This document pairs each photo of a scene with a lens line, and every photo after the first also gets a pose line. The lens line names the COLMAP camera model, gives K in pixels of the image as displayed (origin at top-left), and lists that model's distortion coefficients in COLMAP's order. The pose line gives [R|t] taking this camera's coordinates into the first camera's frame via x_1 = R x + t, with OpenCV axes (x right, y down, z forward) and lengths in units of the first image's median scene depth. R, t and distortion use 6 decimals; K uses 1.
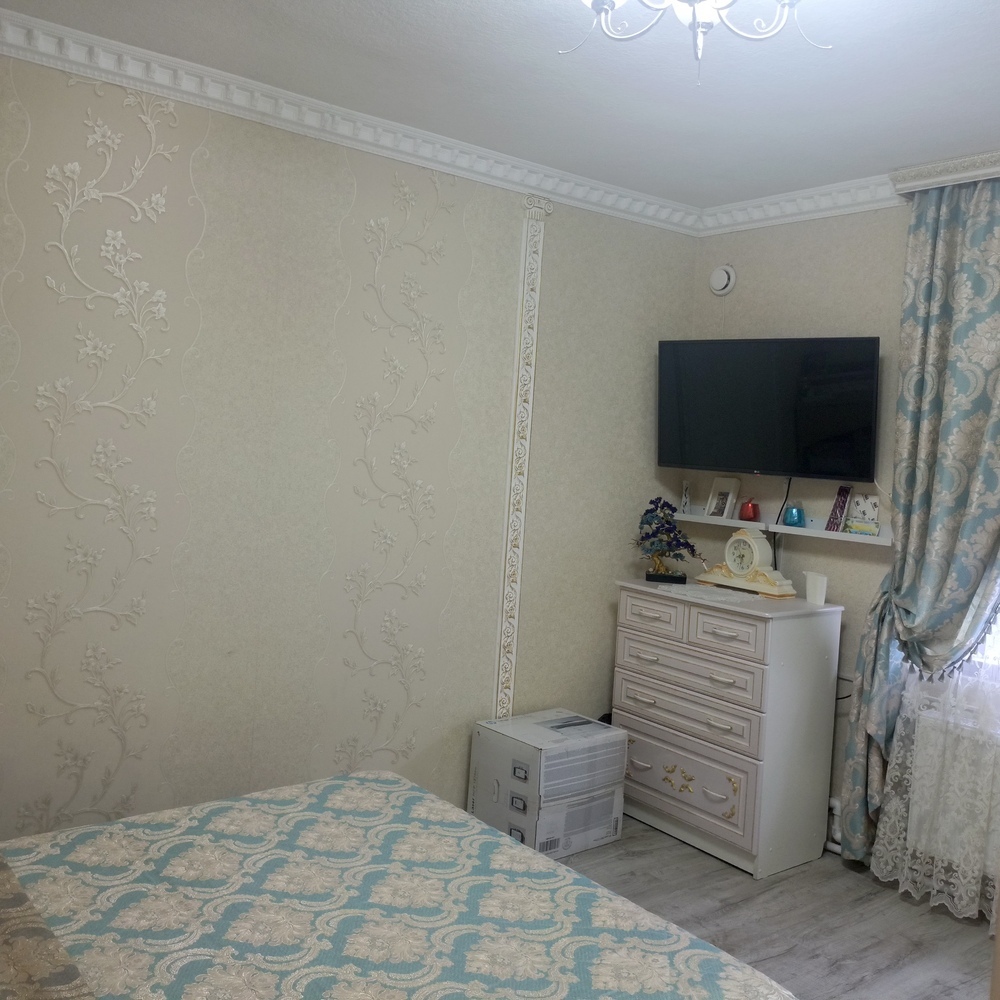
lens RADIAL K [[1002.7, 0, 525.0], [0, 1002.7, 496.5], [0, 0, 1]] dist [0.082909, -0.127604]
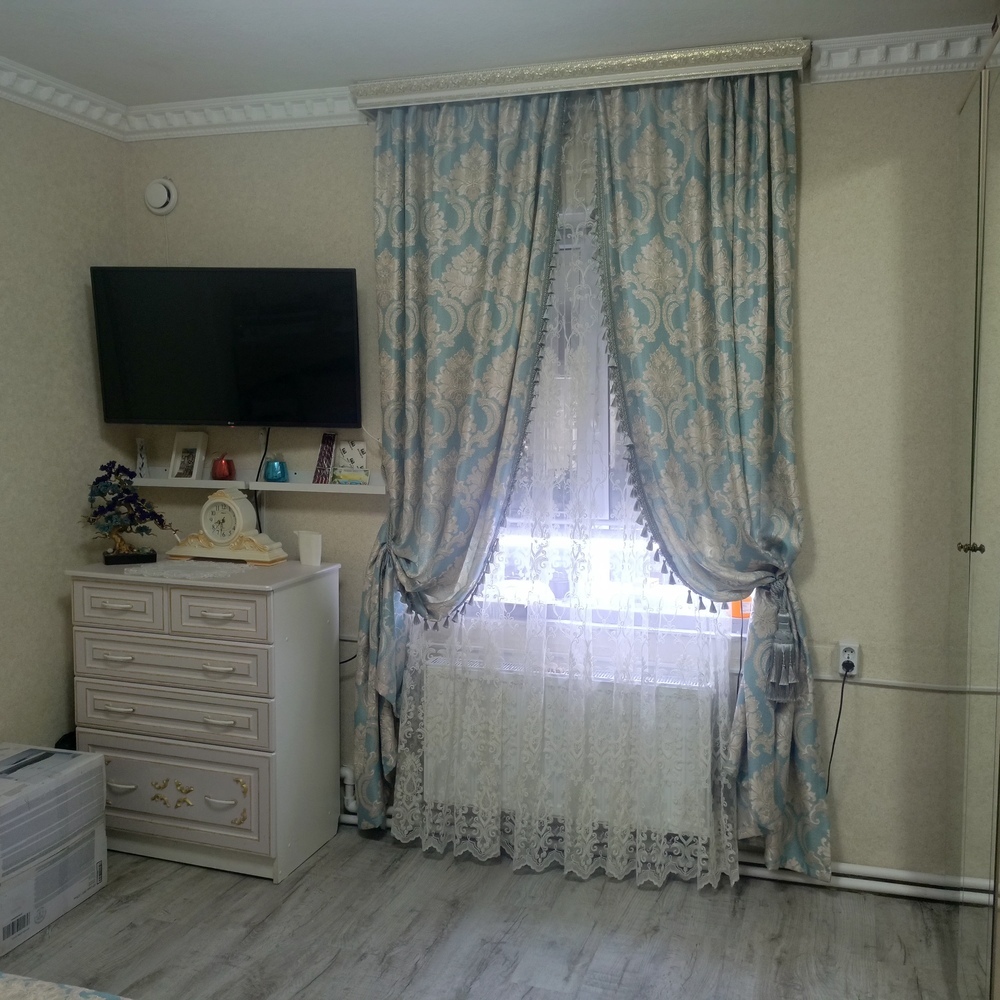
lens RADIAL K [[1002.7, 0, 525.0], [0, 1002.7, 496.5], [0, 0, 1]] dist [0.082909, -0.127604]
pose [[0.842189, -0.099149, 0.529988, -0.025320], [0.069102, 0.994689, 0.076277, -0.011450], [-0.534736, -0.027616, 0.844568, 0.141321]]
